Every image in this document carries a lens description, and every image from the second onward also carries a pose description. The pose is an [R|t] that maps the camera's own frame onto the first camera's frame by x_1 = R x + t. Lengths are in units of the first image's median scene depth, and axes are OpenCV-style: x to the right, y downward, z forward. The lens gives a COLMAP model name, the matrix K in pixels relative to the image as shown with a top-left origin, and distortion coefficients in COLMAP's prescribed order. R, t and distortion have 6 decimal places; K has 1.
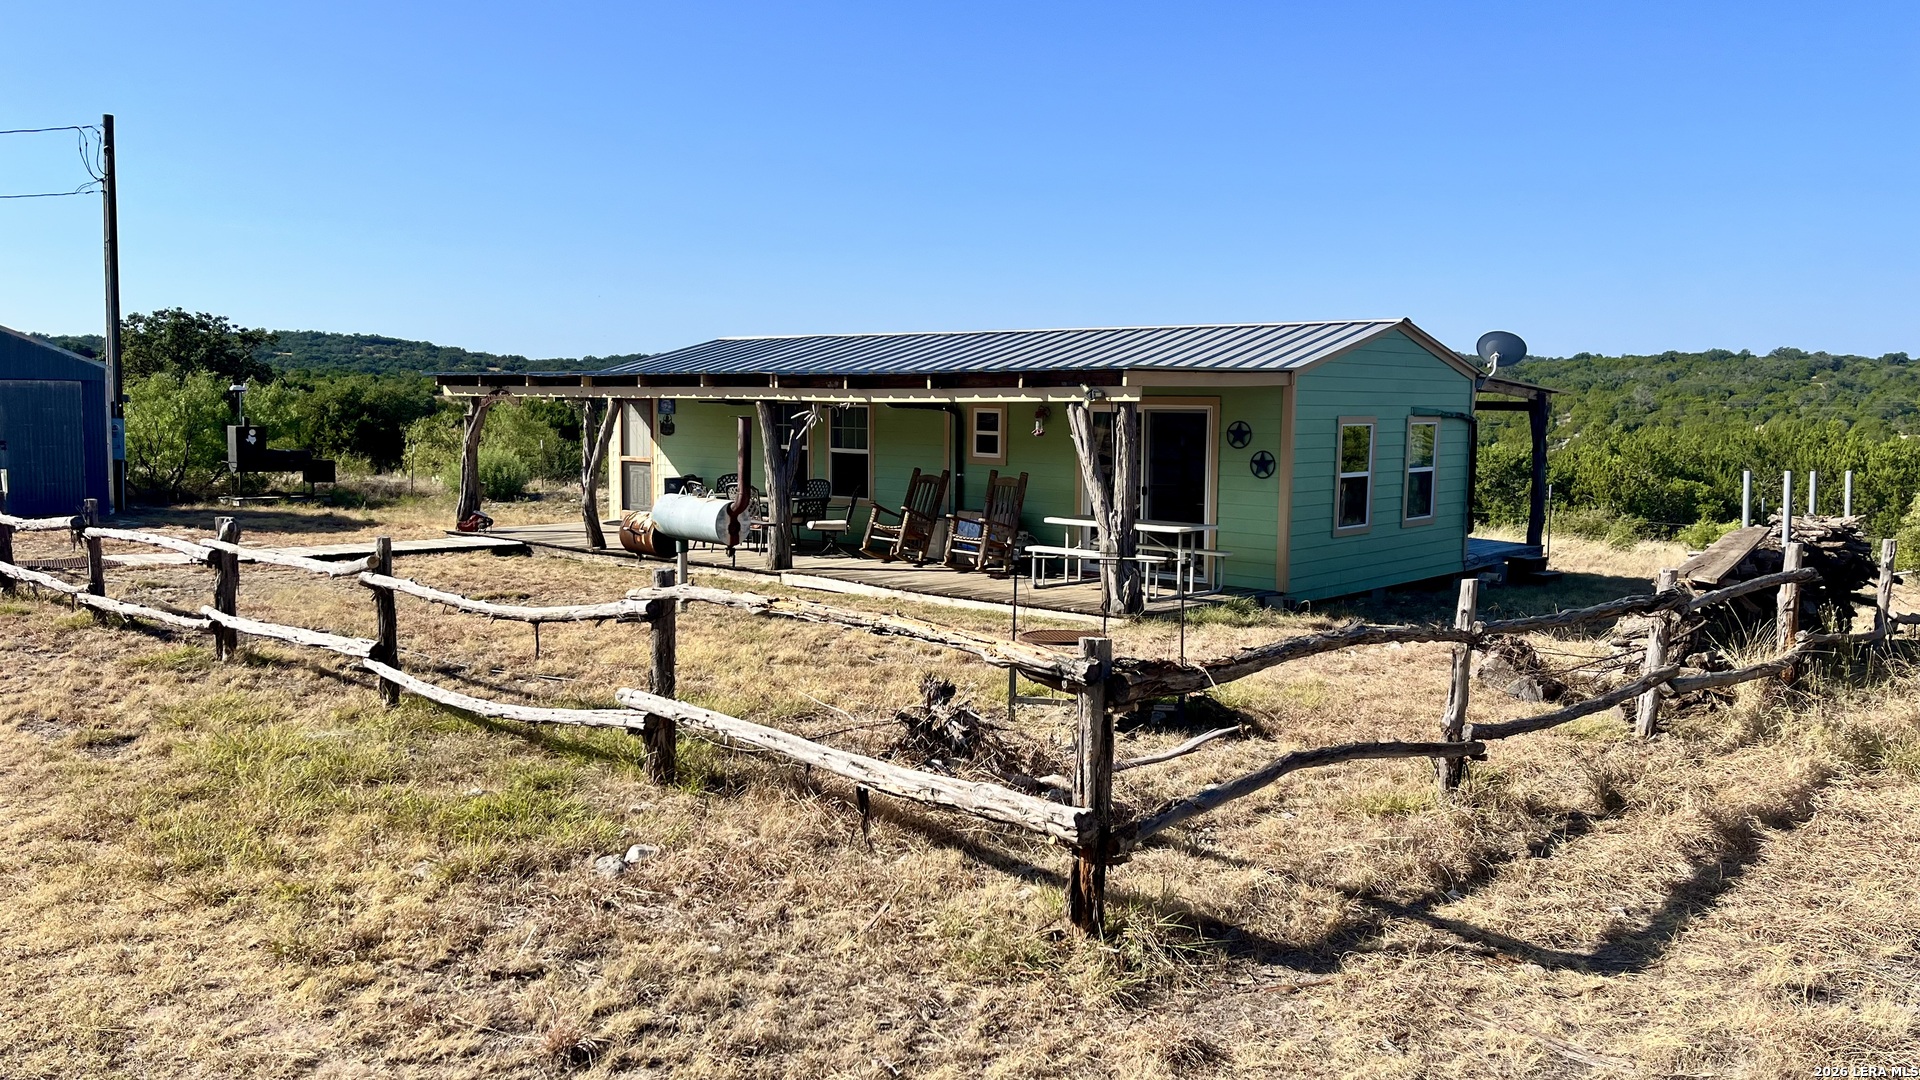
lens RADIAL K [[1458.7, 0, 959.3], [0, 1458.7, 542.3], [0, 0, 1]] dist [-0.001203, -0.000272]
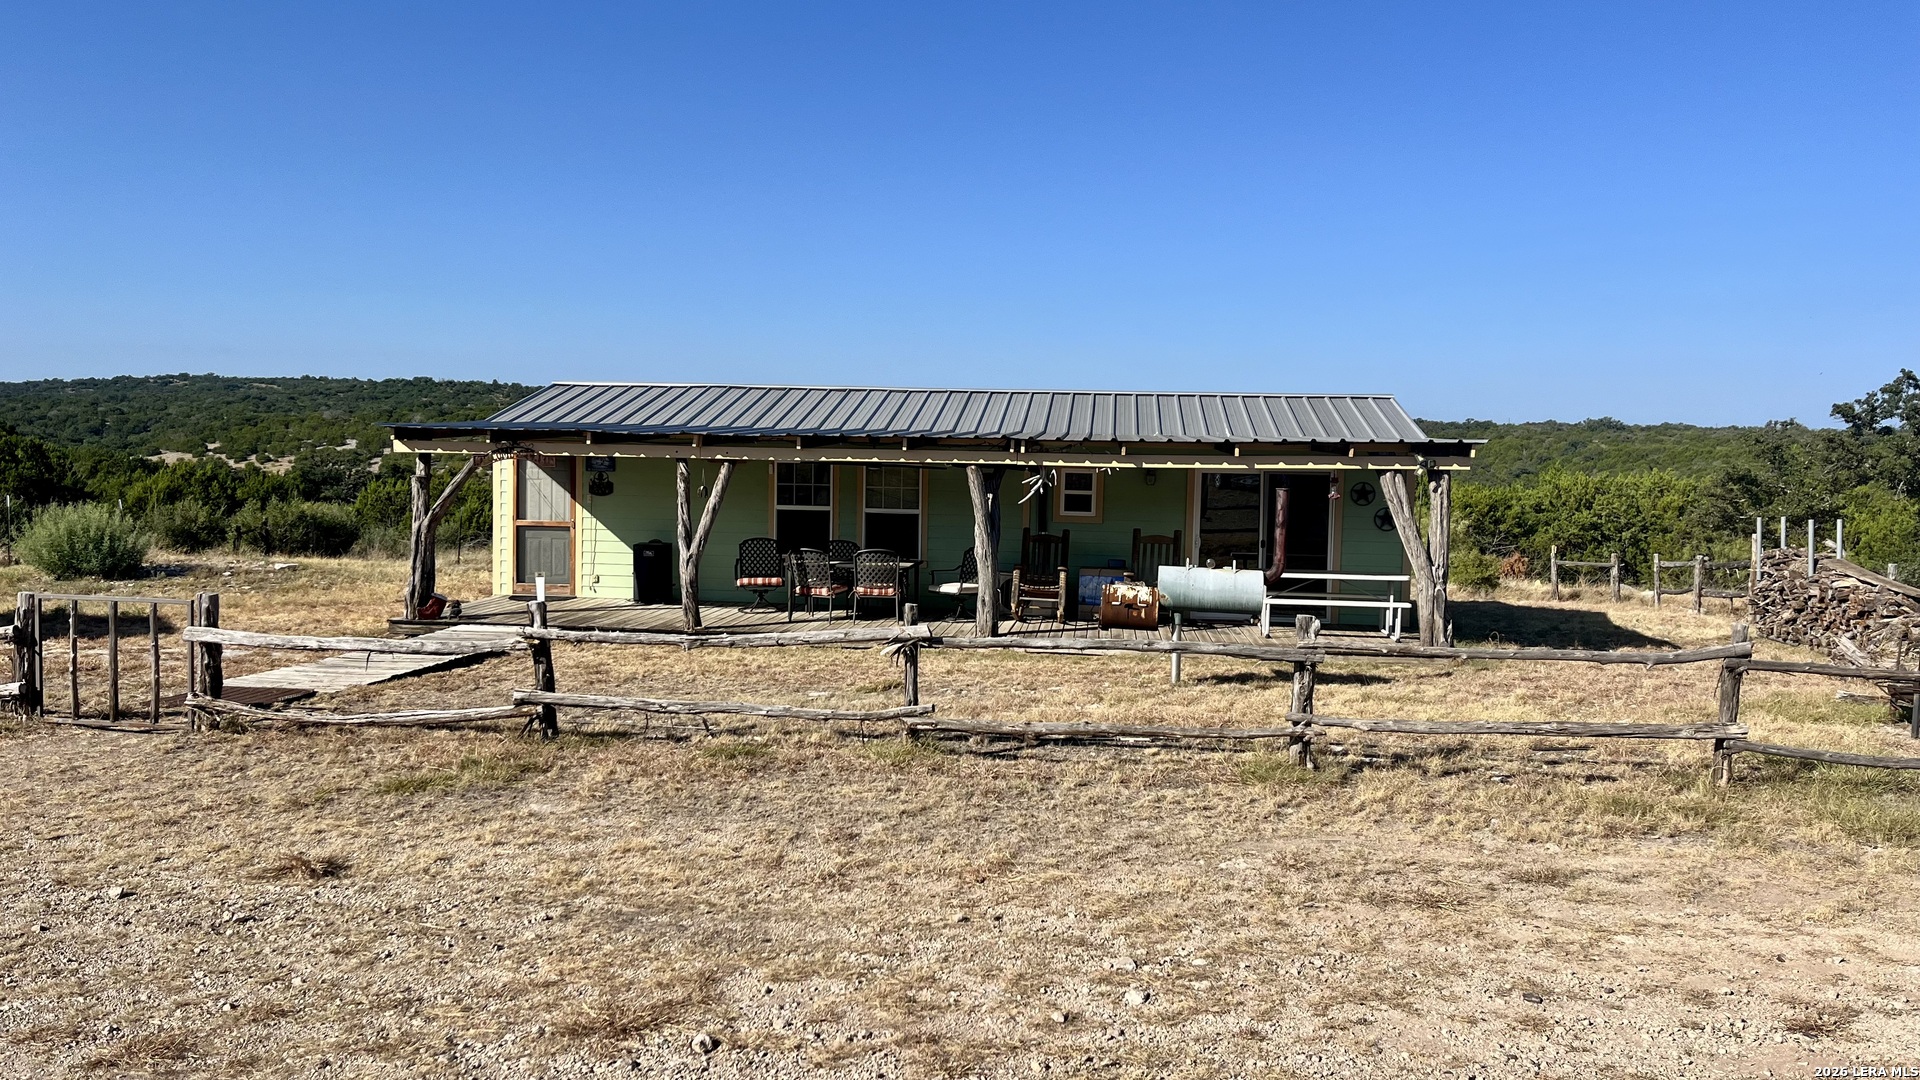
lens RADIAL K [[1458.7, 0, 959.6], [0, 1458.7, 537.8], [0, 0, 1]] dist [-0.001203, -0.000272]
pose [[0.827828, -0.030449, 0.560155, -0.549480], [0.045660, 0.998870, -0.013182, -0.028411], [-0.559121, 0.036489, 0.828283, 0.159975]]
